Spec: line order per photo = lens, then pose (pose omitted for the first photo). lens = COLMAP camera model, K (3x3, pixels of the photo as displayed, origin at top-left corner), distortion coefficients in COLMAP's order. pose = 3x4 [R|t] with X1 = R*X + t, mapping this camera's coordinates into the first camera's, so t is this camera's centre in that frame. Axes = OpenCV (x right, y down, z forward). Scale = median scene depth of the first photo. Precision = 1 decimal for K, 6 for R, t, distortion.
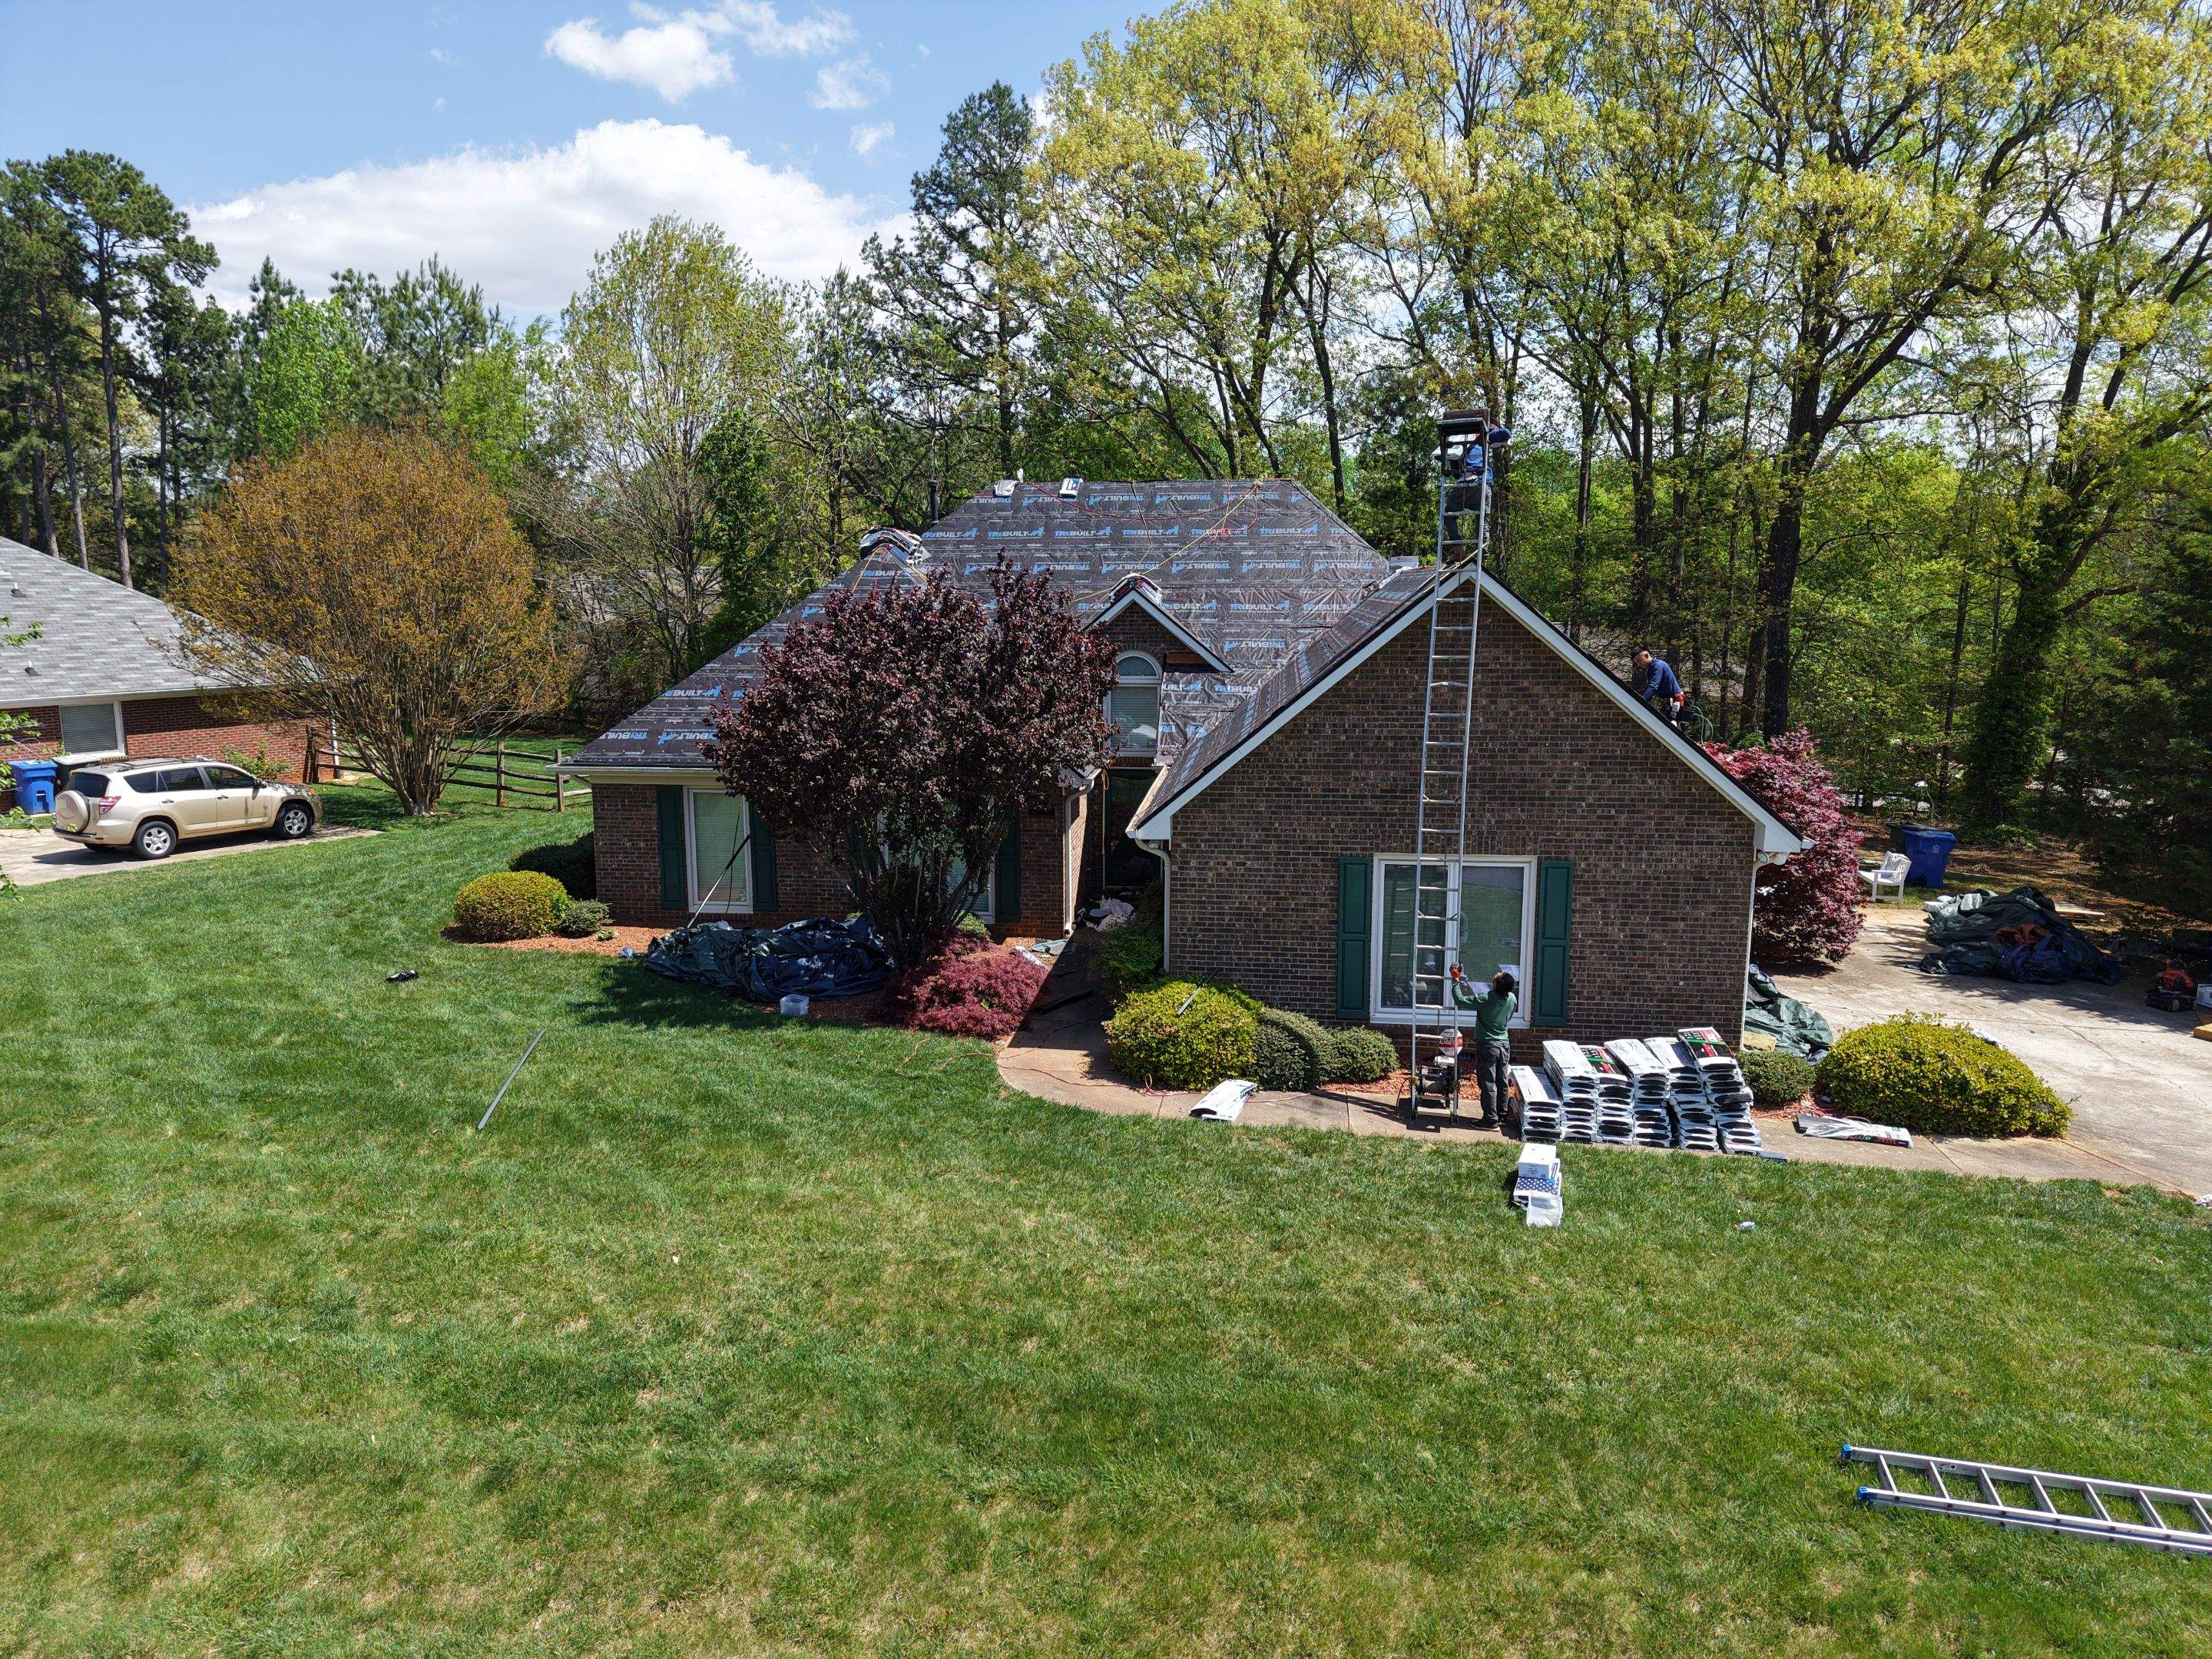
lens RADIAL K [[1482.2, 0, 1101.3], [0, 1482.2, 836.7], [0, 0, 1]] dist [0.009828, -0.003256]
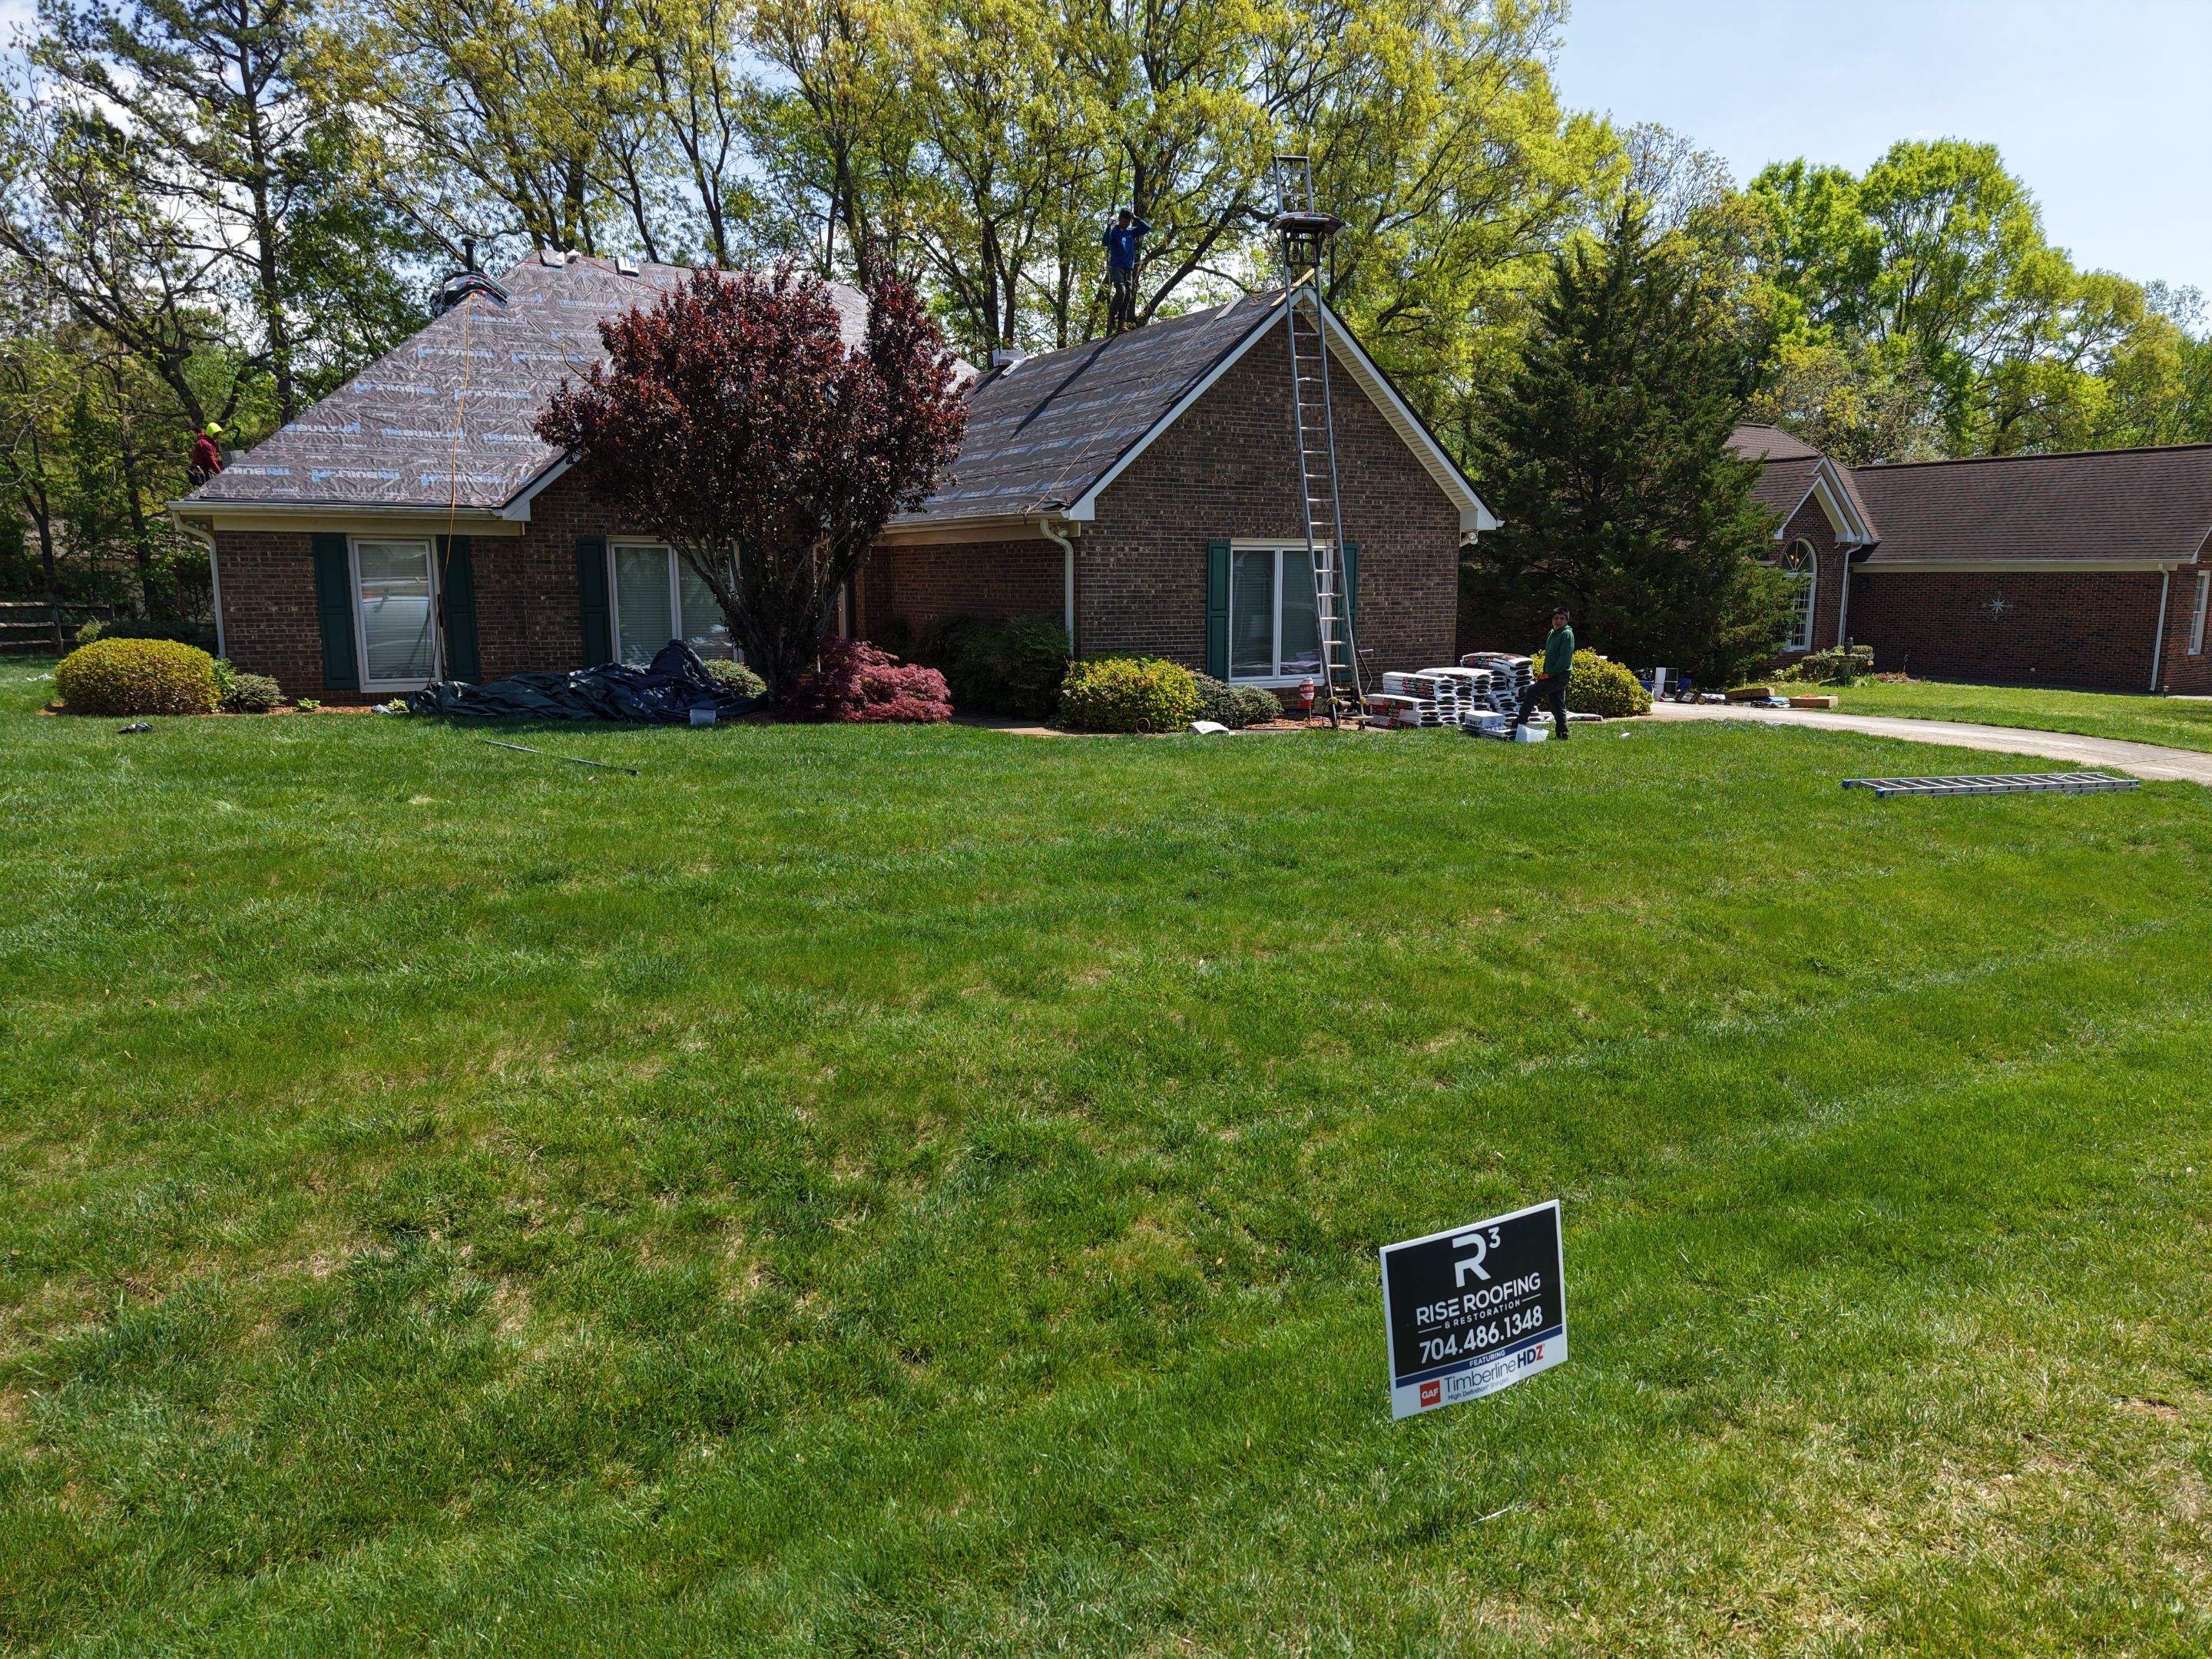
lens RADIAL K [[1431.7, 0, 1151.6], [0, 1431.7, 828.6], [0, 0, 1]] dist [-0.001656, -0.002236]
pose [[0.774368, -0.104572, 0.624035, -0.598752], [0.102058, 0.993977, 0.039921, 0.188009], [-0.624451, 0.032774, 0.780376, 0.155059]]
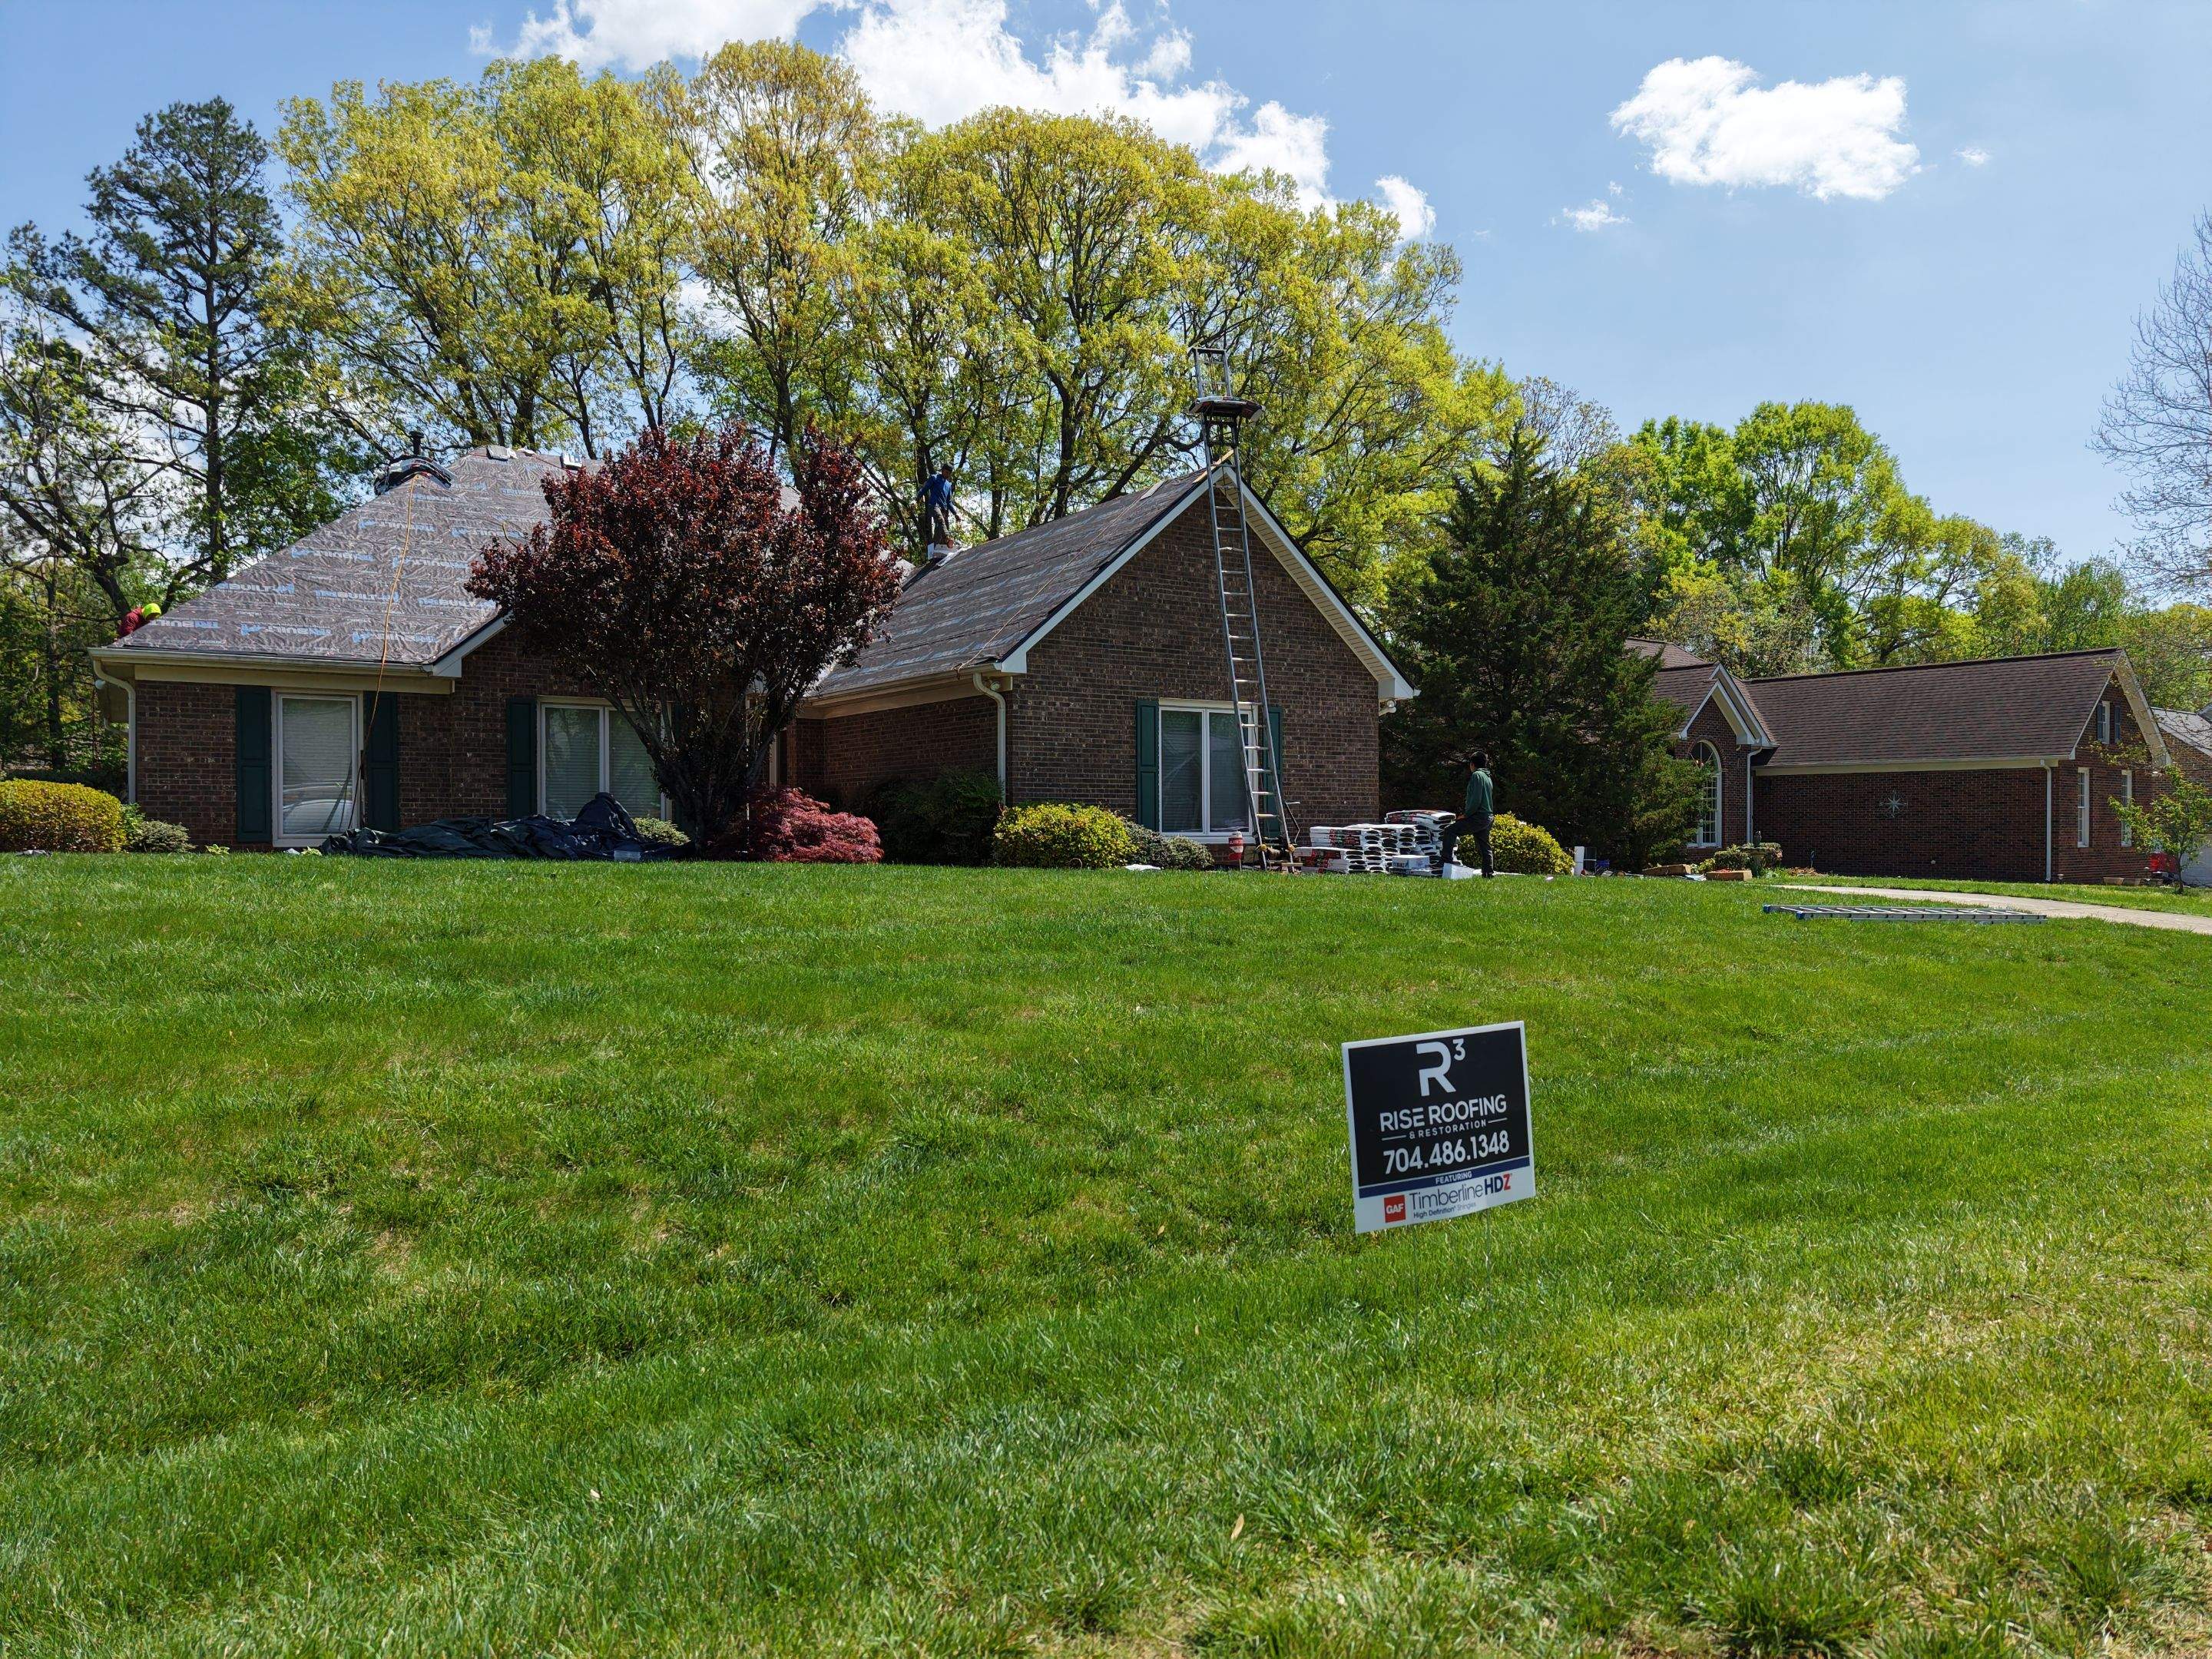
lens RADIAL K [[1424.4, 0, 1148.1], [0, 1424.4, 826.1], [0, 0, 1]] dist [0.019428, -0.031414]
pose [[0.743436, -0.005857, 0.668781, -0.600835], [0.113806, 0.986486, -0.117872, 0.249866], [-0.659053, 0.163742, 0.734056, 0.164934]]
